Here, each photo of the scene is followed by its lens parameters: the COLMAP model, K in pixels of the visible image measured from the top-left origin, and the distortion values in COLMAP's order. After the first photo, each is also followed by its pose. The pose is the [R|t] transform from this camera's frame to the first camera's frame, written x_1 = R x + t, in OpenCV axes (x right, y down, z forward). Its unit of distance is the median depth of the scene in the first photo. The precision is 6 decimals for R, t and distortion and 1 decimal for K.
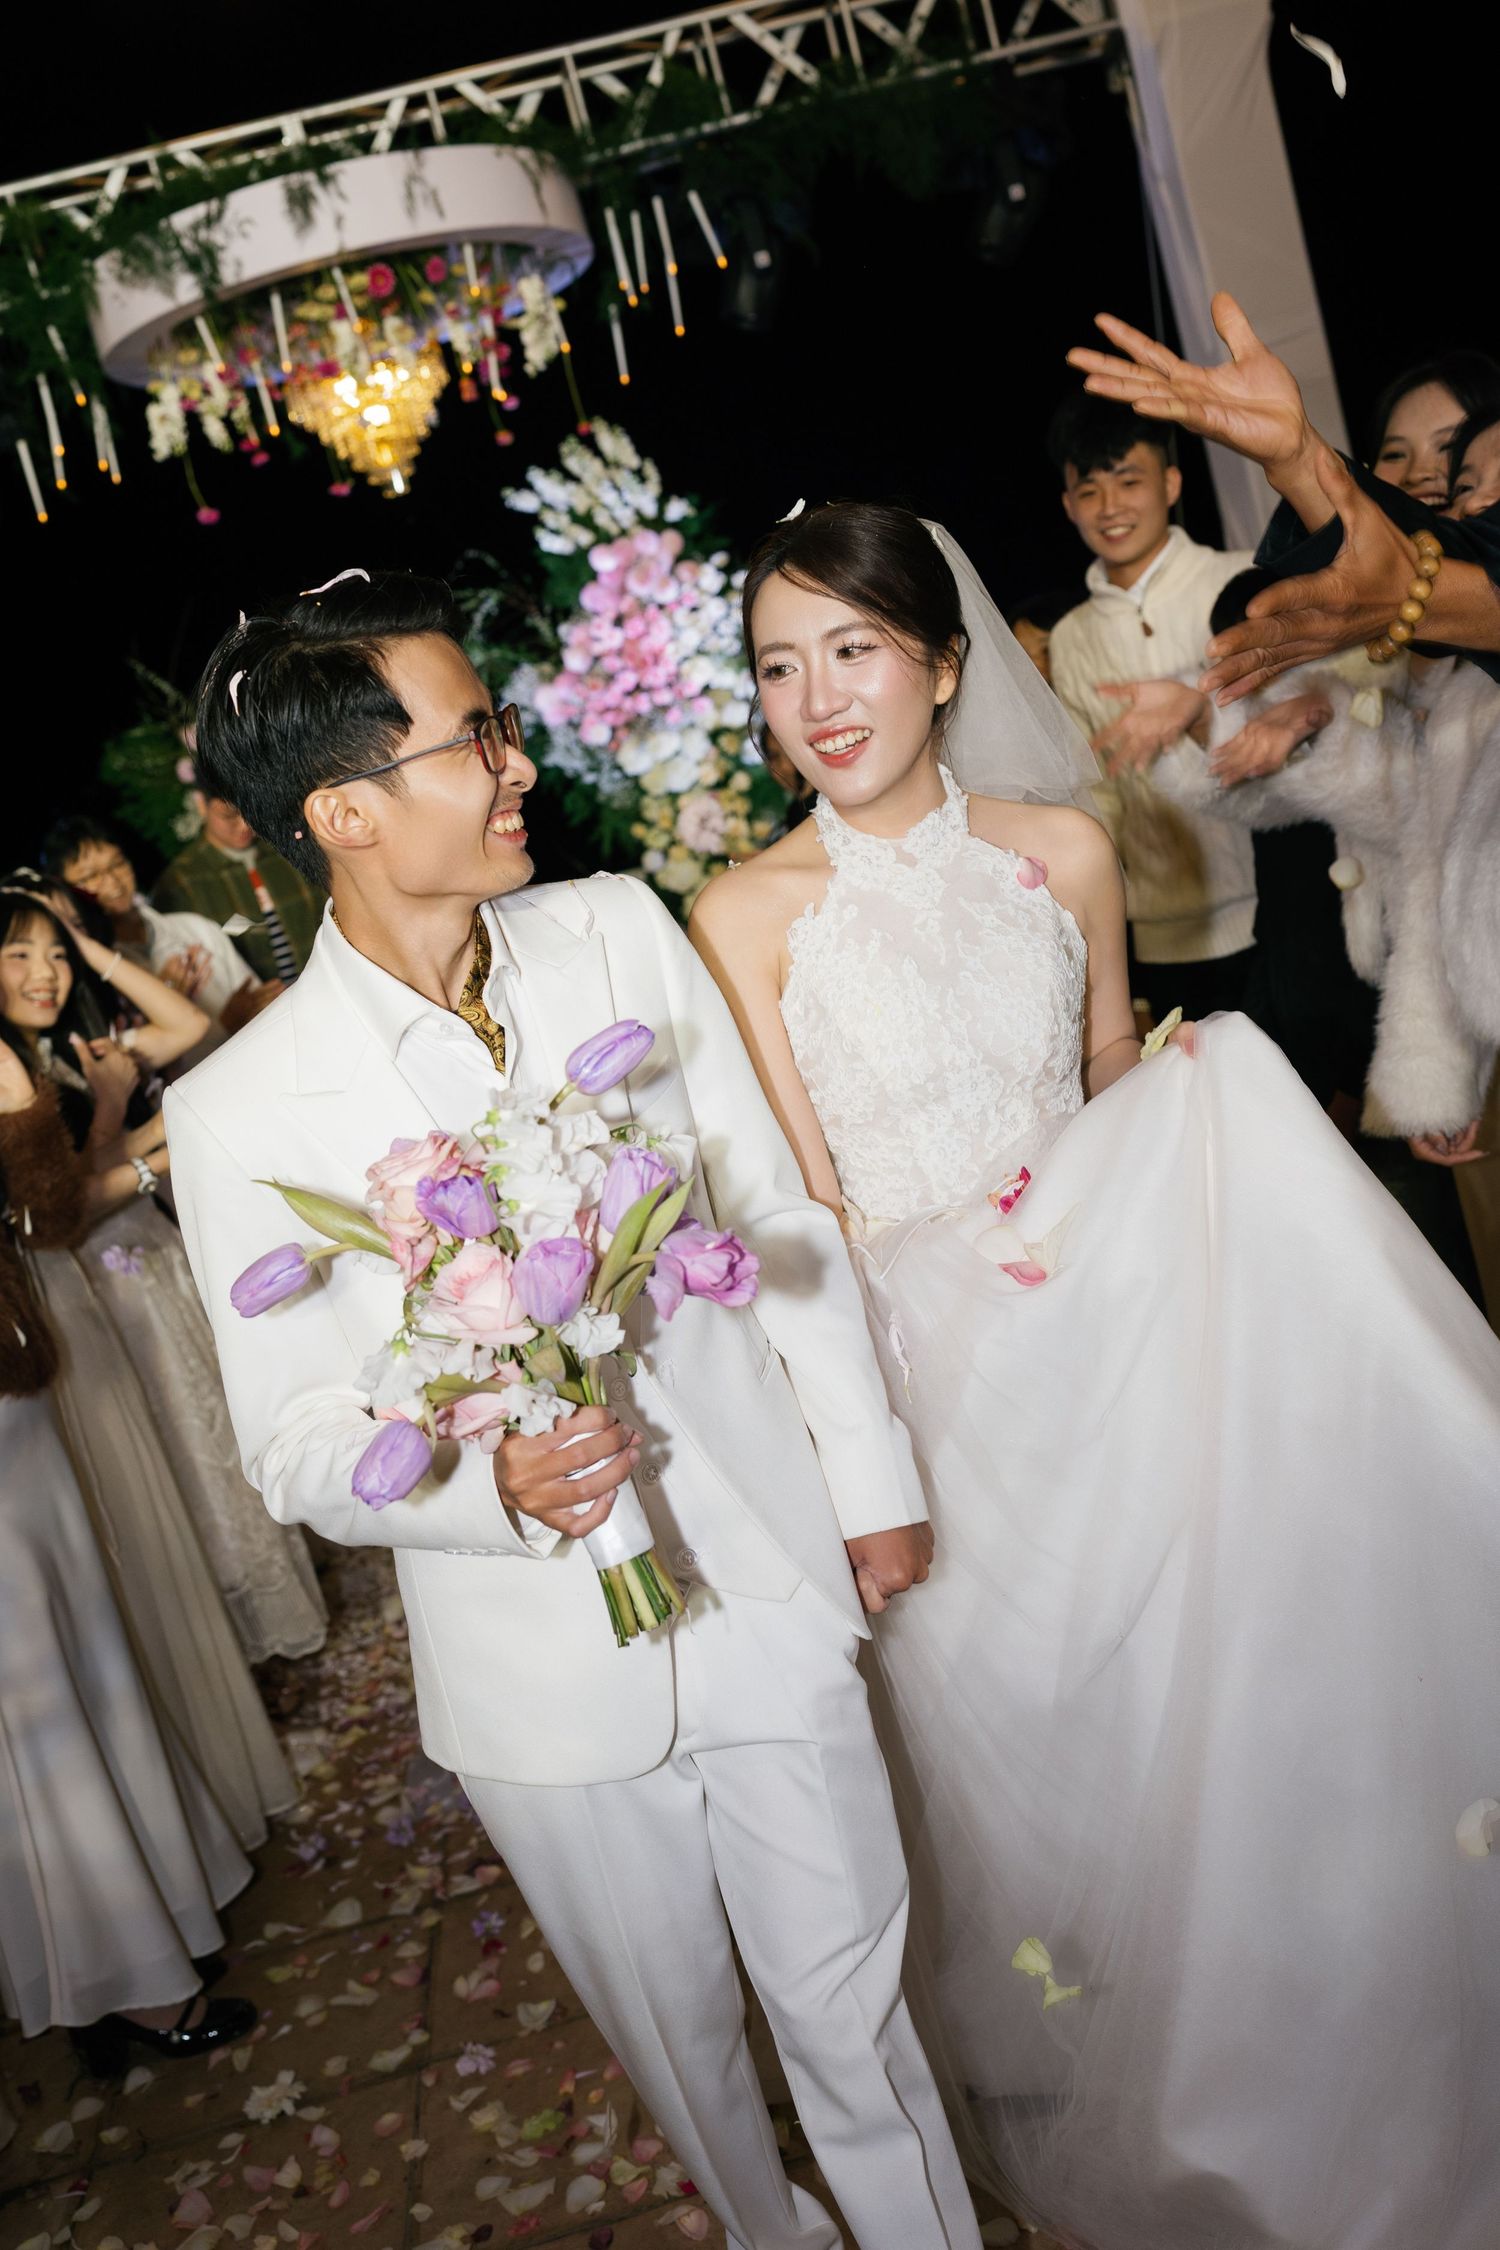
lens RADIAL K [[2198.2, 0, 742.0], [0, 2198.2, 1137.7], [0, 0, 1]] dist [0.003577, 0.000000]
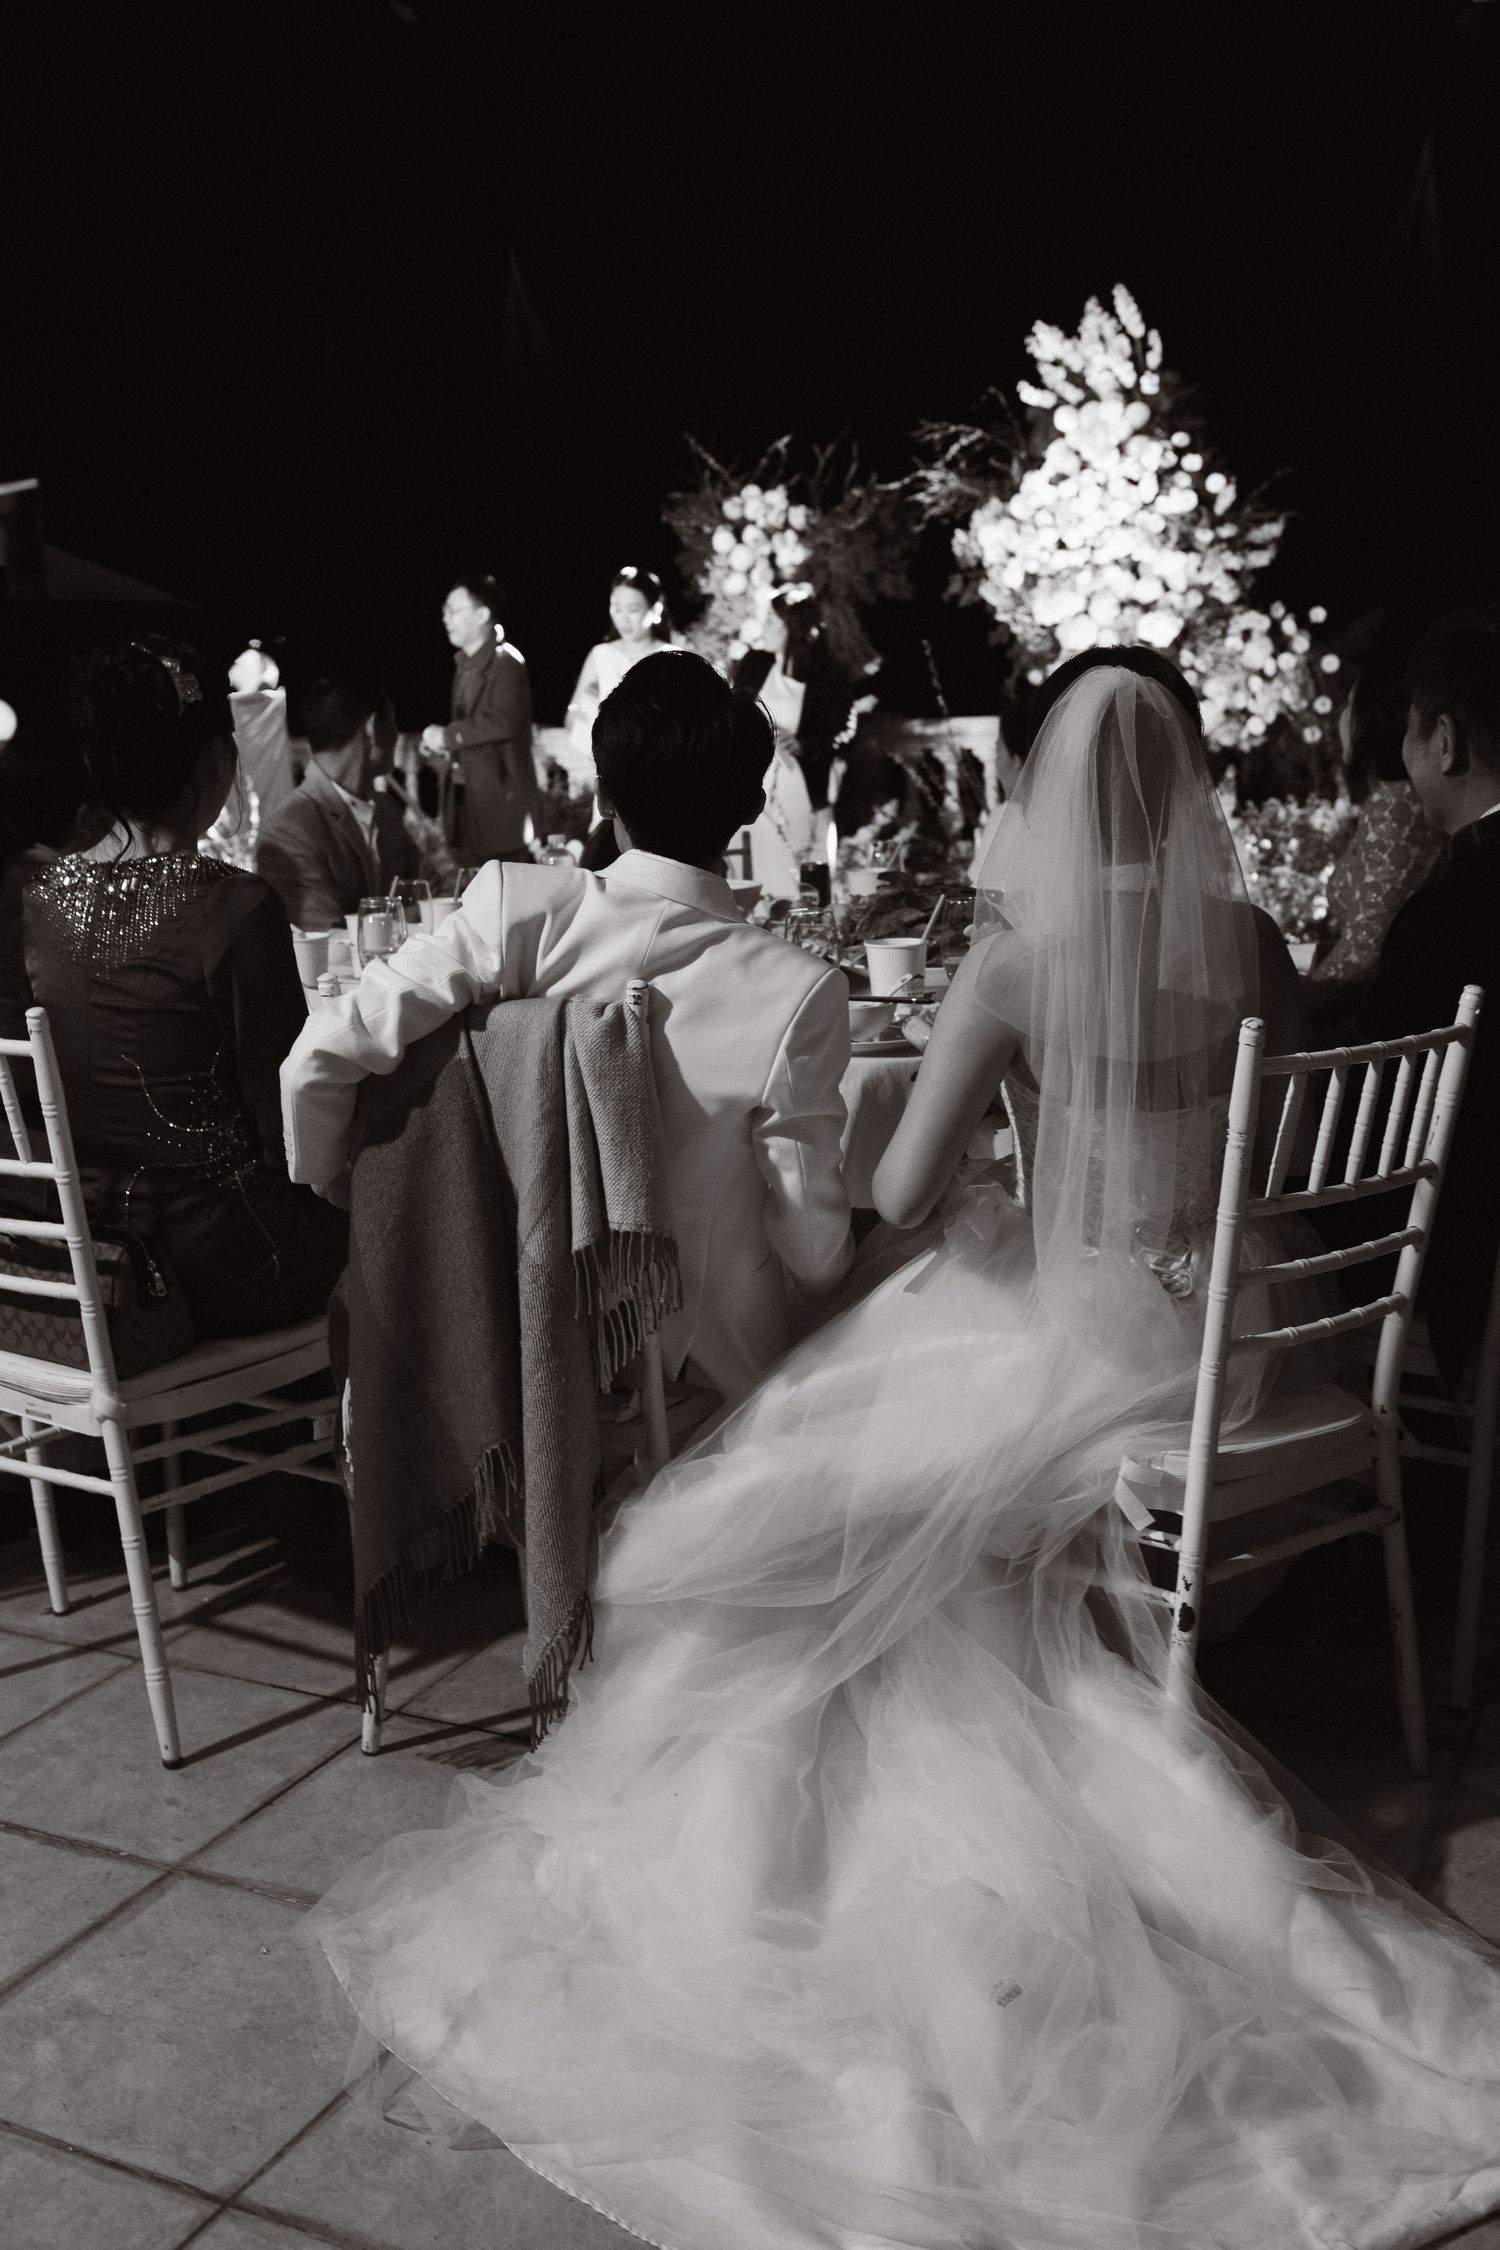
lens RADIAL K [[2198.2, 0, 716.1], [0, 2198.2, 1170.8], [0, 0, 1]] dist [0.003577, 0.000000]
pose [[0.819028, 0.339329, -0.462654, 0.481248], [-0.275765, 0.939932, 0.201201, -0.100727], [0.503136, -0.037206, 0.863406, -0.028854]]
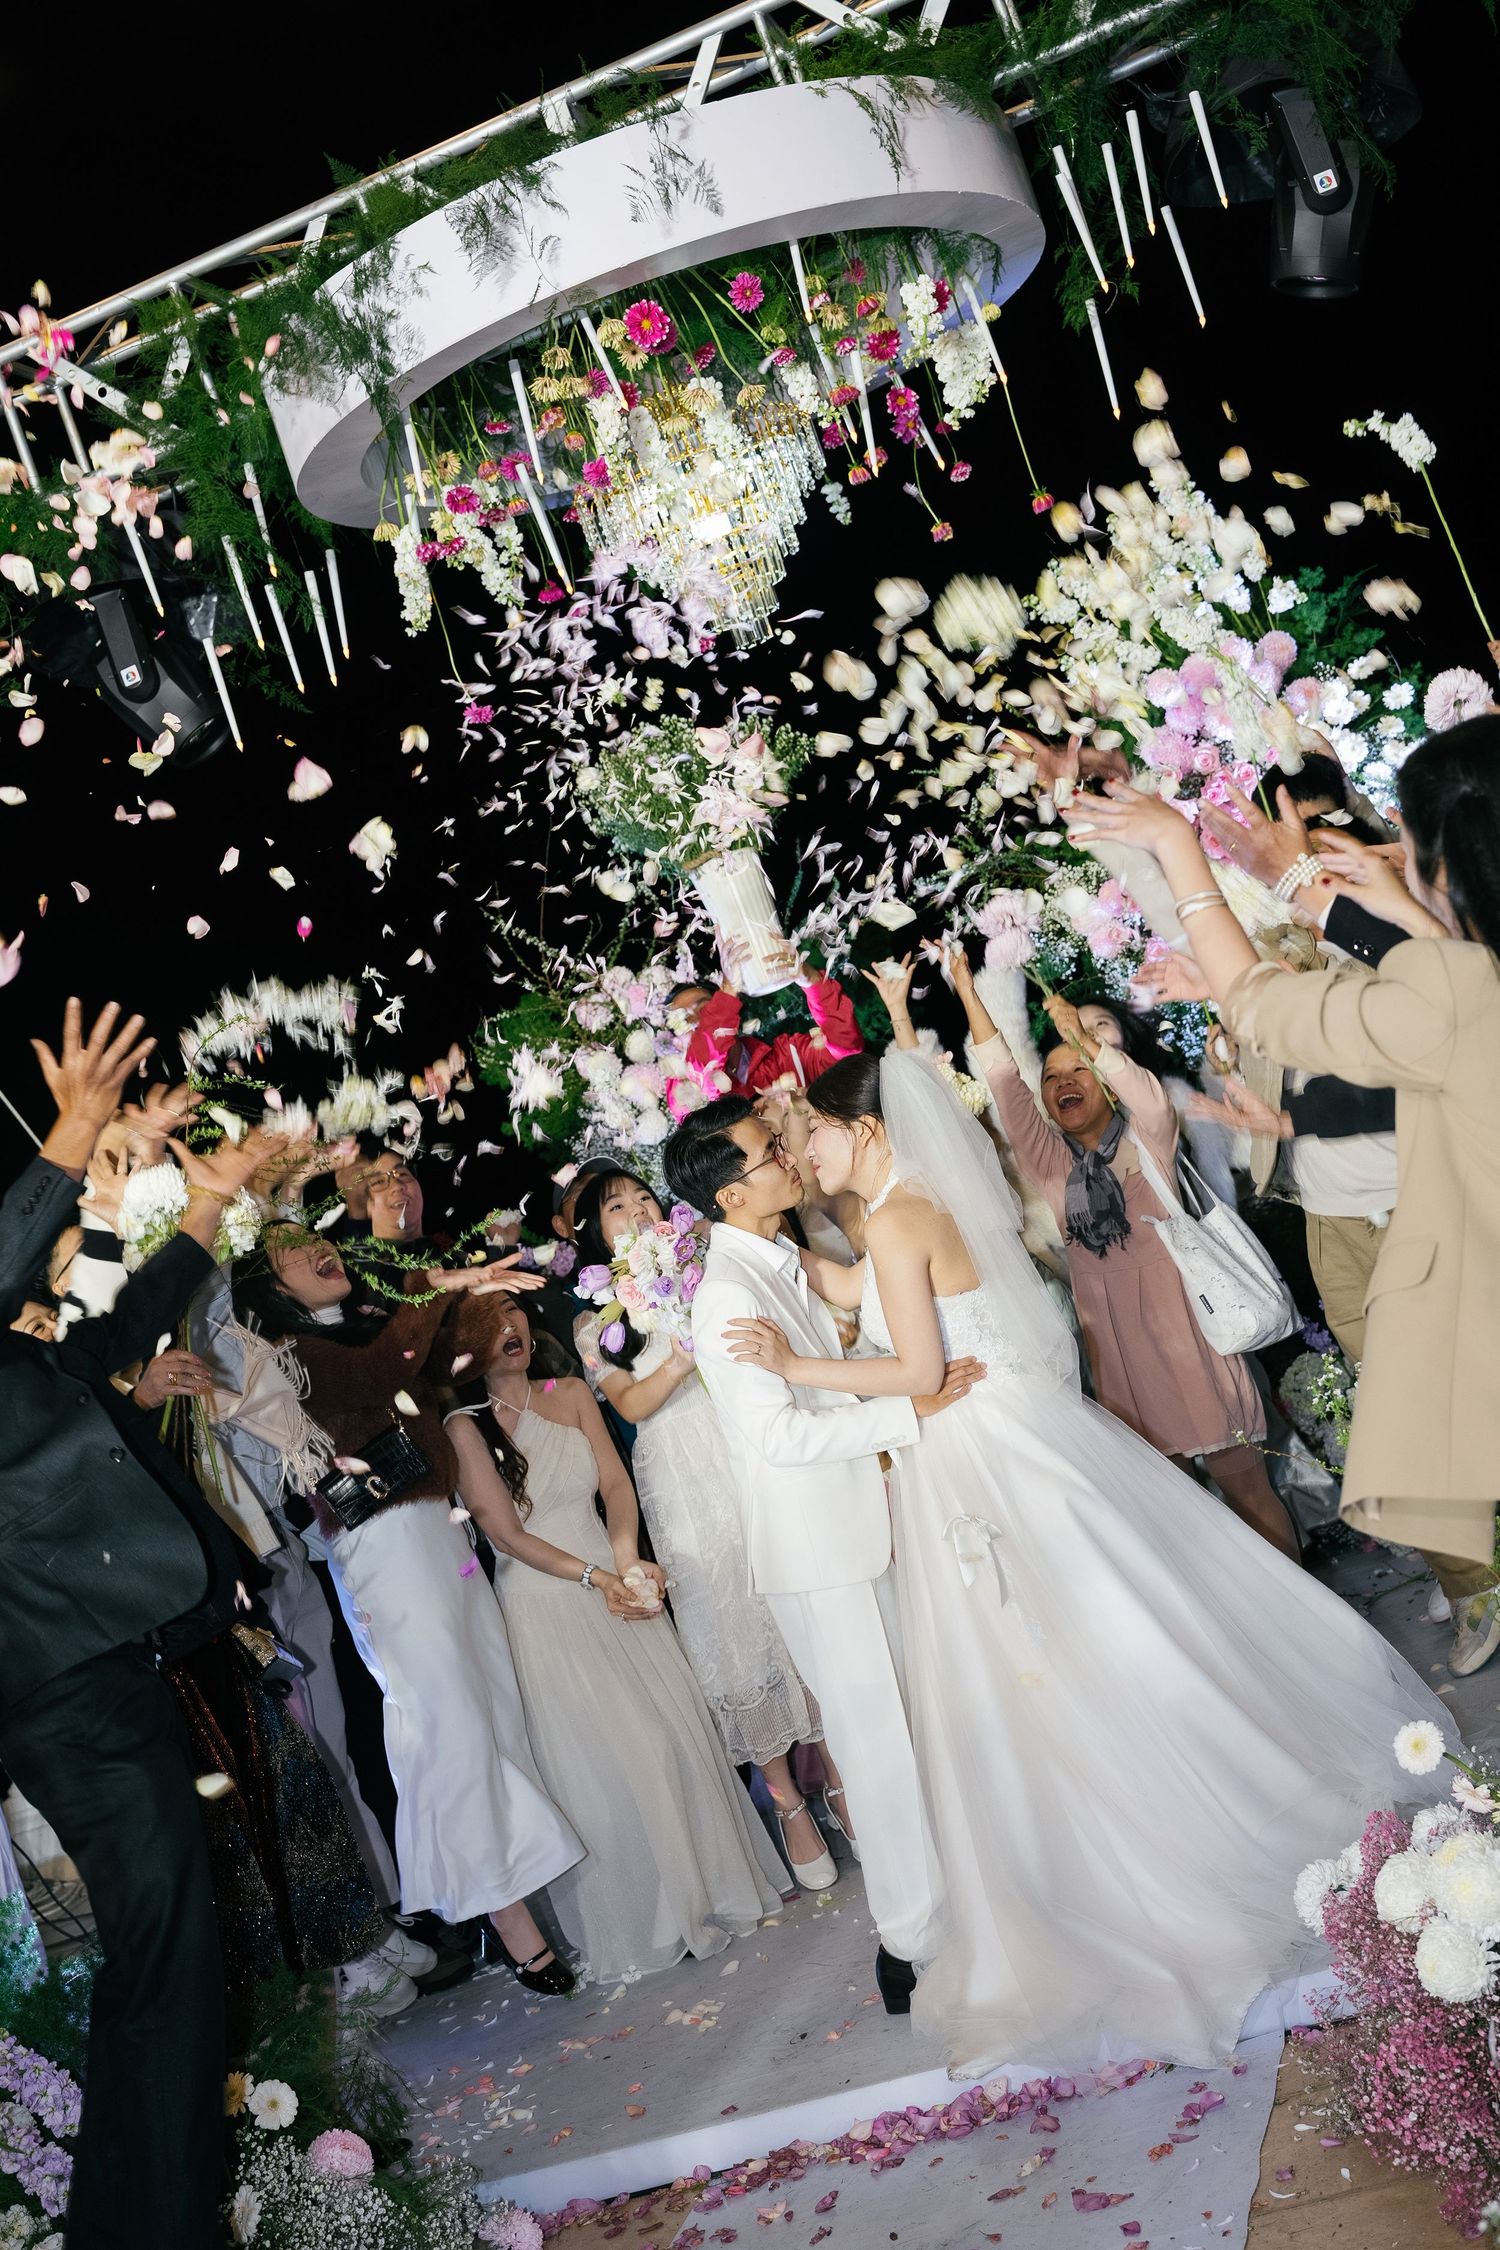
lens RADIAL K [[2883.4, 0, 737.4], [0, 2883.4, 1138.7], [0, 0, 1]] dist [0.022754, 0.000000]
pose [[0.934236, -0.056394, -0.352170, 0.120796], [0.027468, 0.995864, -0.086603, -0.079432], [0.355597, 0.071234, 0.931921, 0.235299]]
